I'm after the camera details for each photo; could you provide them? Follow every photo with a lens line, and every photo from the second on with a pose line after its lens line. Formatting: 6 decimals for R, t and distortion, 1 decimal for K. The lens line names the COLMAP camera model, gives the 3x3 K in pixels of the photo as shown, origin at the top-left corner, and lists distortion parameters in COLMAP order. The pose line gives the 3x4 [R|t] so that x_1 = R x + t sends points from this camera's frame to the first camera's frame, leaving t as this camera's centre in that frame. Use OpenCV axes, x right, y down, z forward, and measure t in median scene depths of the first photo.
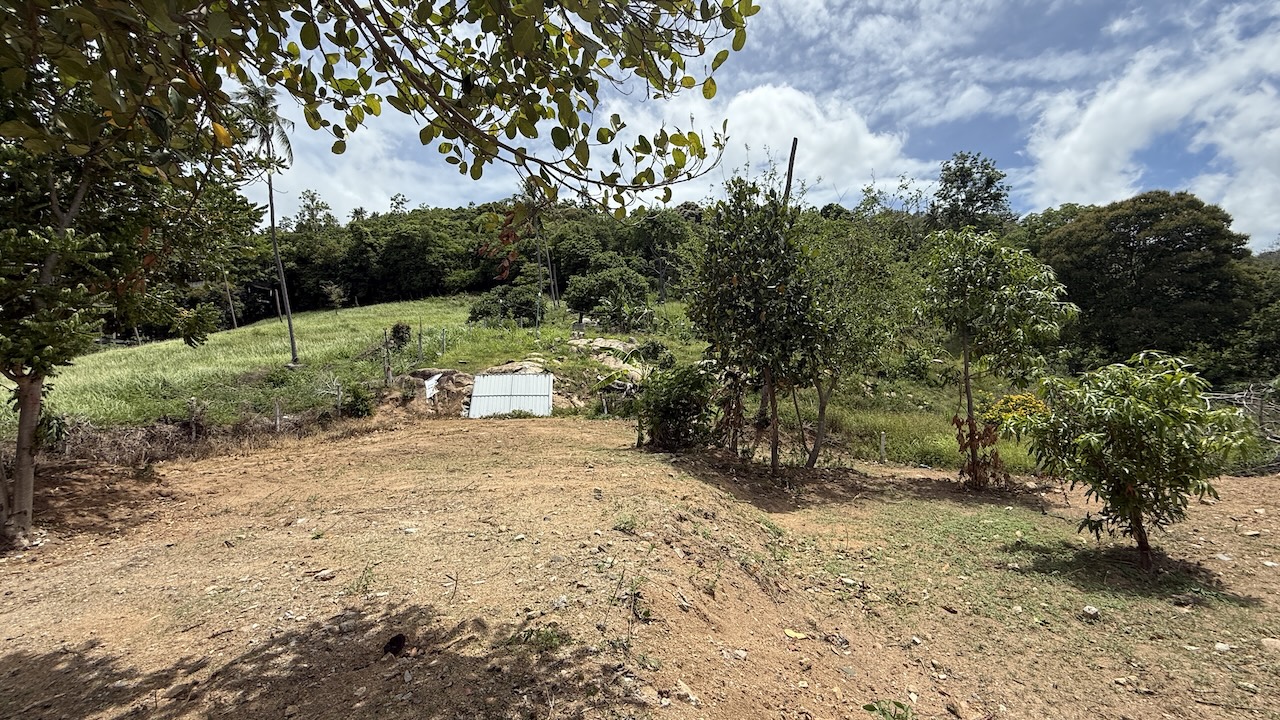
lens RADIAL K [[508.6, 0, 635.4], [0, 508.6, 349.1], [0, 0, 1]] dist [0.000065, 0.000288]
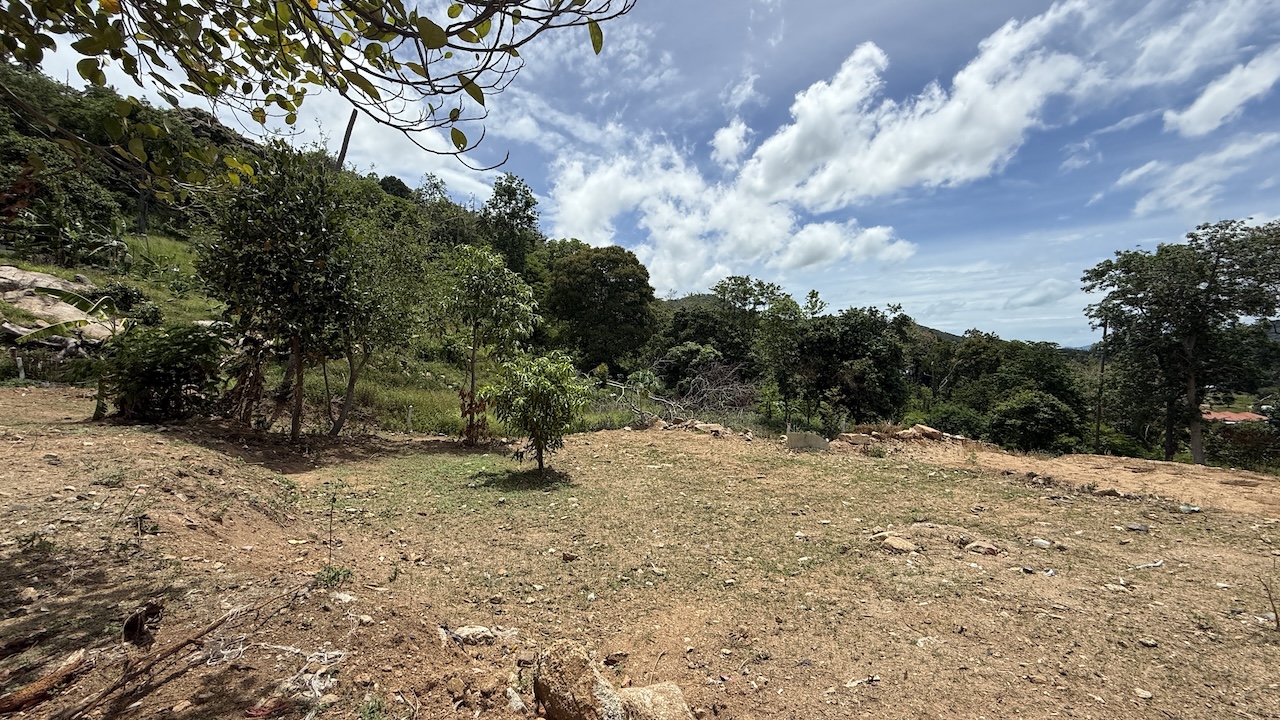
lens RADIAL K [[508.6, 0, 635.0], [0, 508.6, 366.7], [0, 0, 1]] dist [0.000065, 0.000288]
pose [[0.664386, 0.065286, 0.744533, -0.037652], [-0.118565, 0.992769, 0.018748, -0.003548], [-0.737925, -0.100732, 0.667323, -0.157263]]
